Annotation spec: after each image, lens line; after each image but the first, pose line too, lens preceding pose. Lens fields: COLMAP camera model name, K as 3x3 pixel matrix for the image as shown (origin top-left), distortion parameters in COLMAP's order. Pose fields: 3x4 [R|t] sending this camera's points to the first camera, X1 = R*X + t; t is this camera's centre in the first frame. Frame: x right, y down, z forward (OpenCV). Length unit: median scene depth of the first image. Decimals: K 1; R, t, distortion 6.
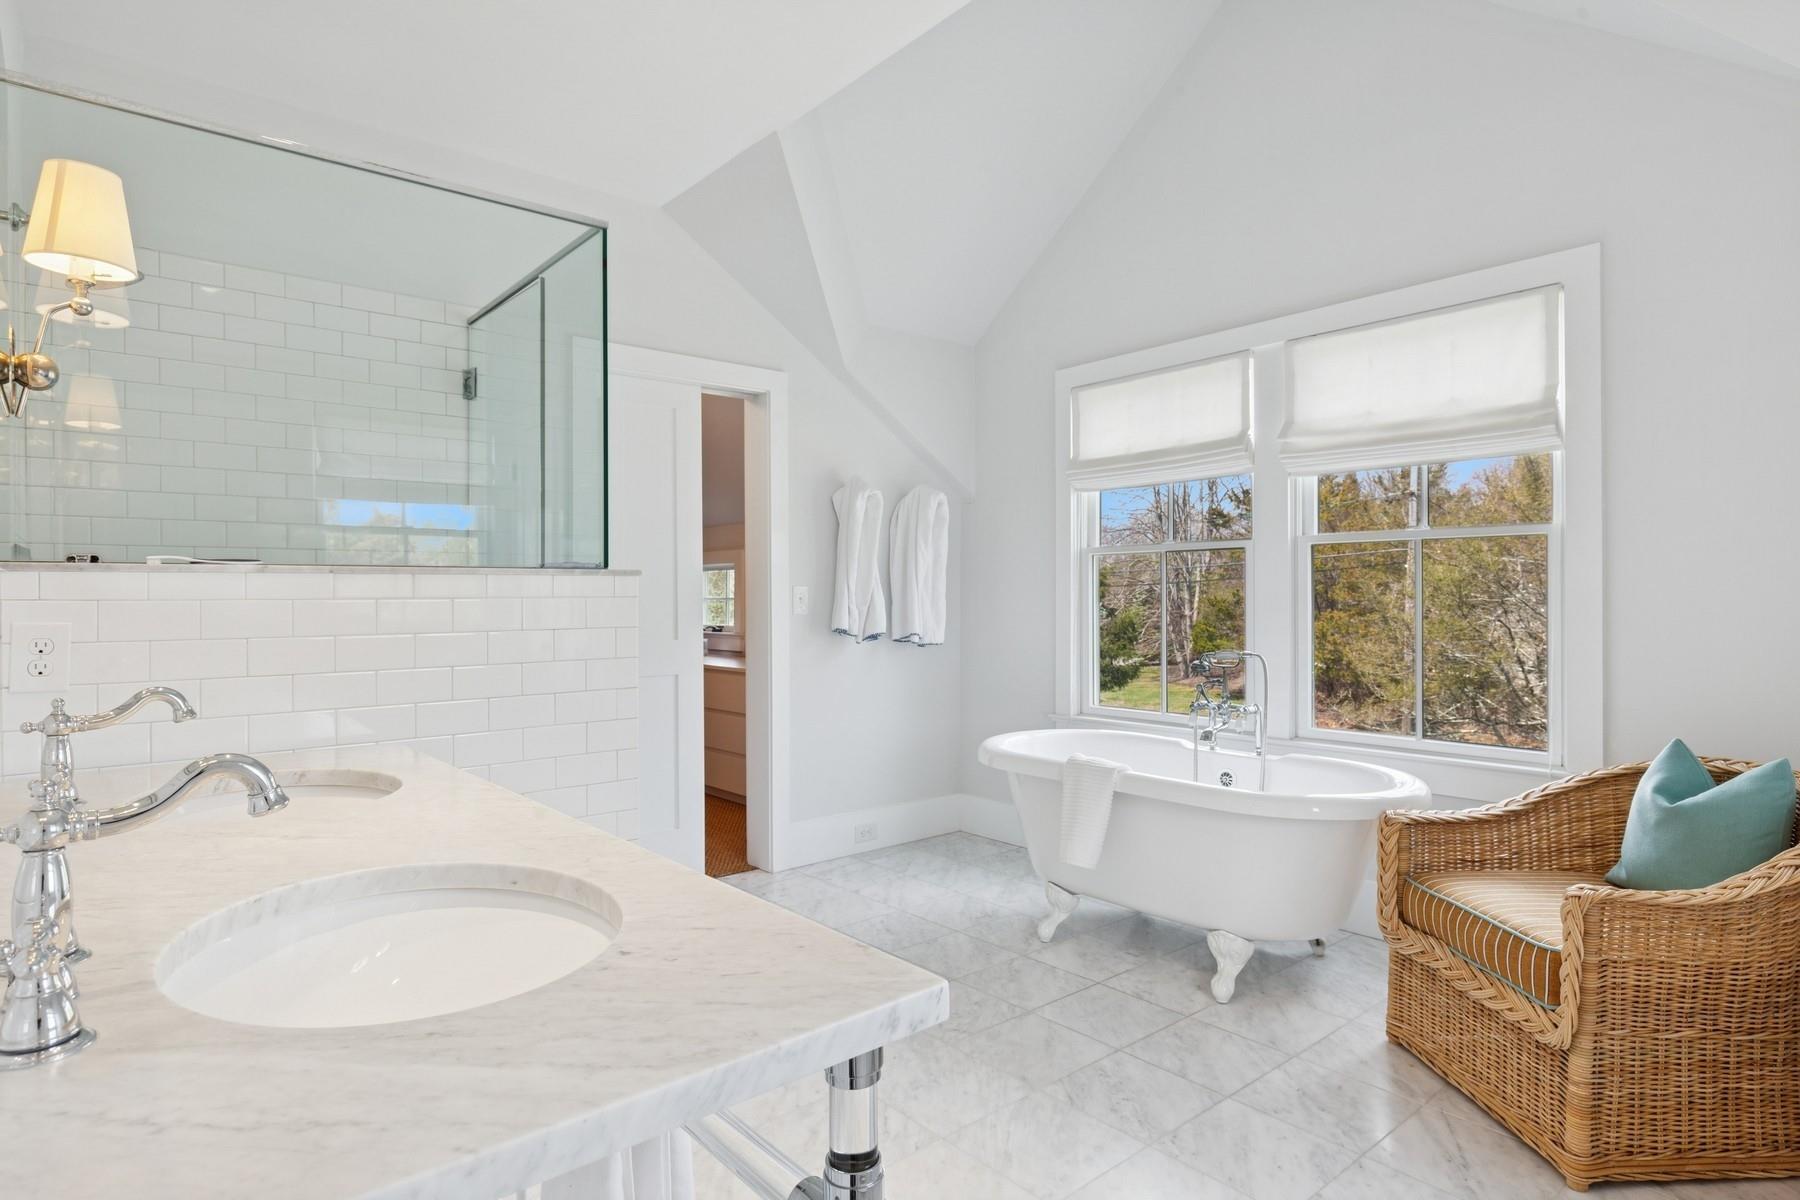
lens RADIAL K [[968.5, 0, 897.8], [0, 968.5, 596.8], [0, 0, 1]] dist [-0.001437, -0.000360]
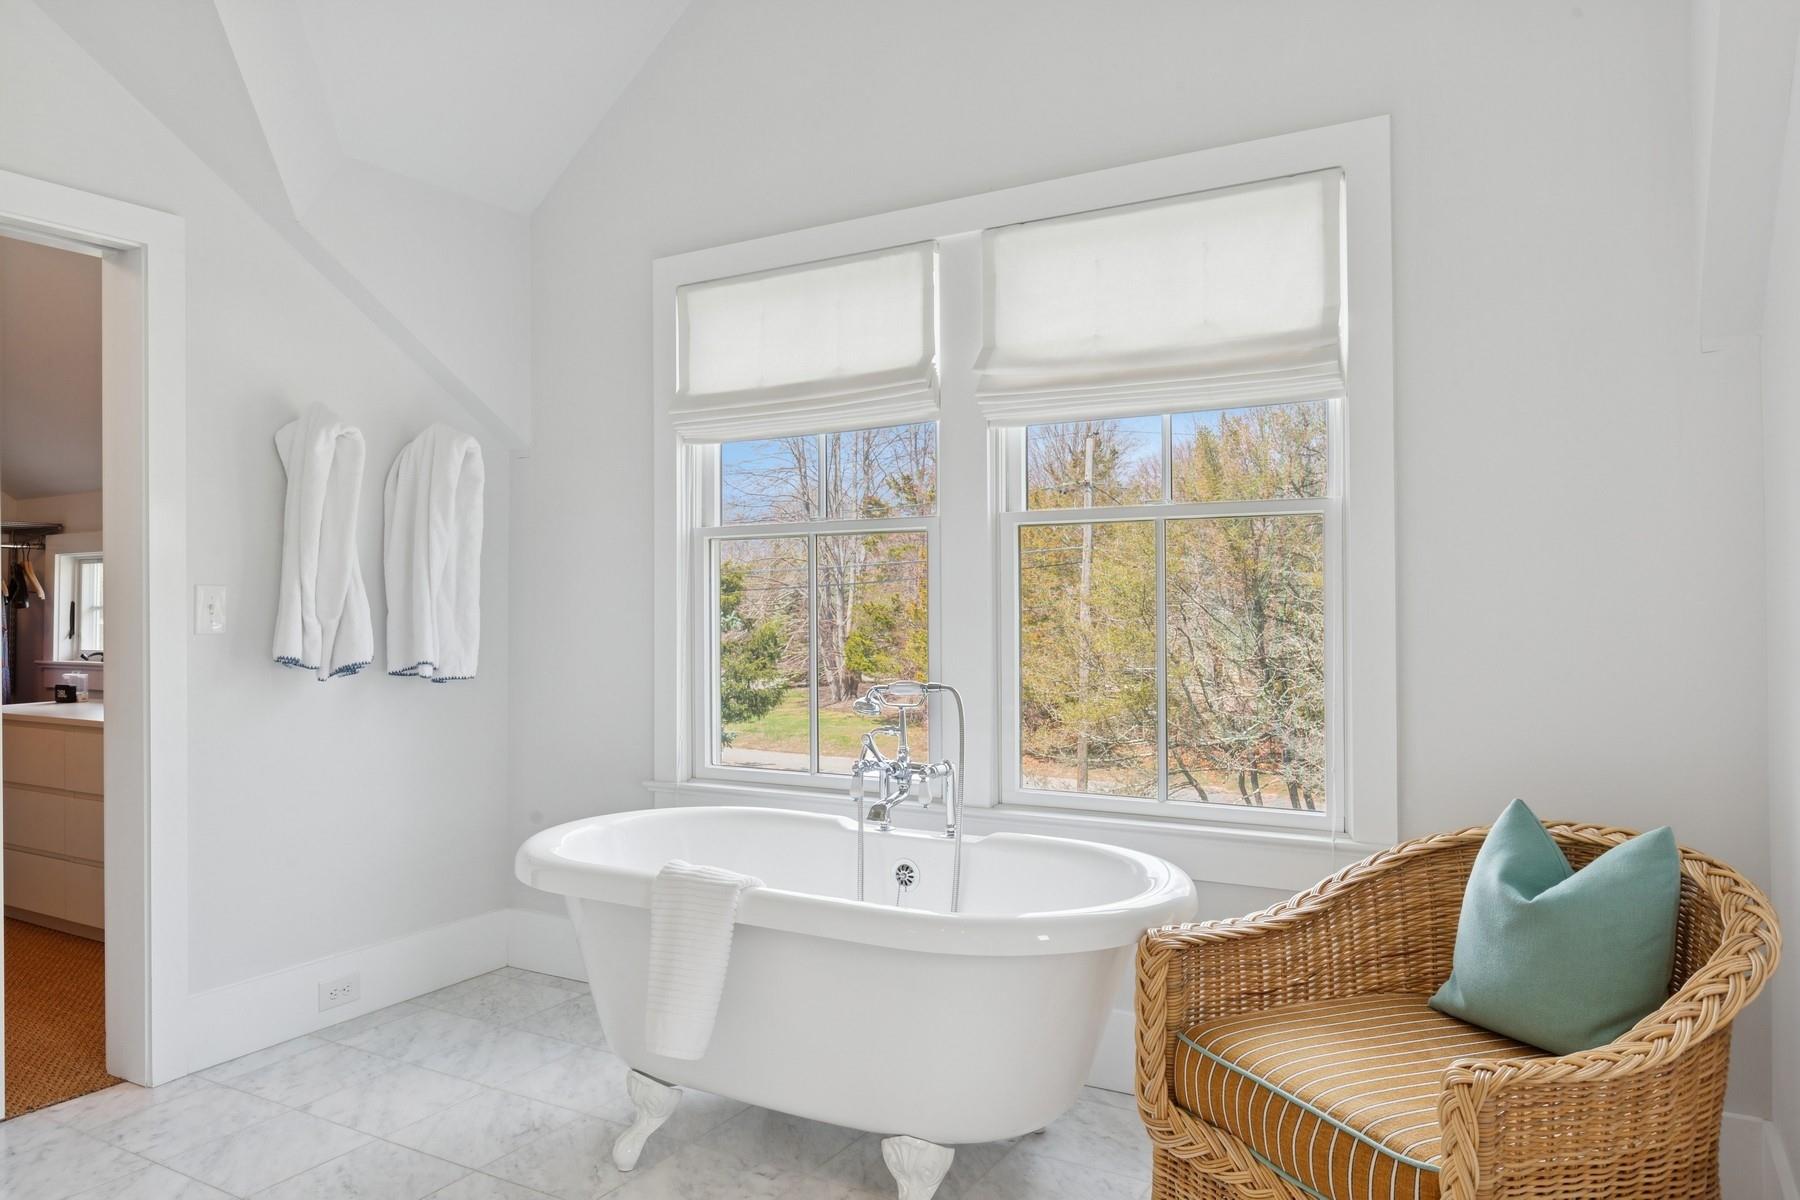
lens RADIAL K [[1225.0, 0, 900.3], [0, 1225.0, 595.8], [0, 0, 1]] dist [0.012409, 0.002040]
pose [[0.942690, -0.000990, 0.333670, 0.052783], [0.003081, 0.999979, -0.005739, 0.001331], [-0.333657, 0.006438, 0.942673, 0.196278]]
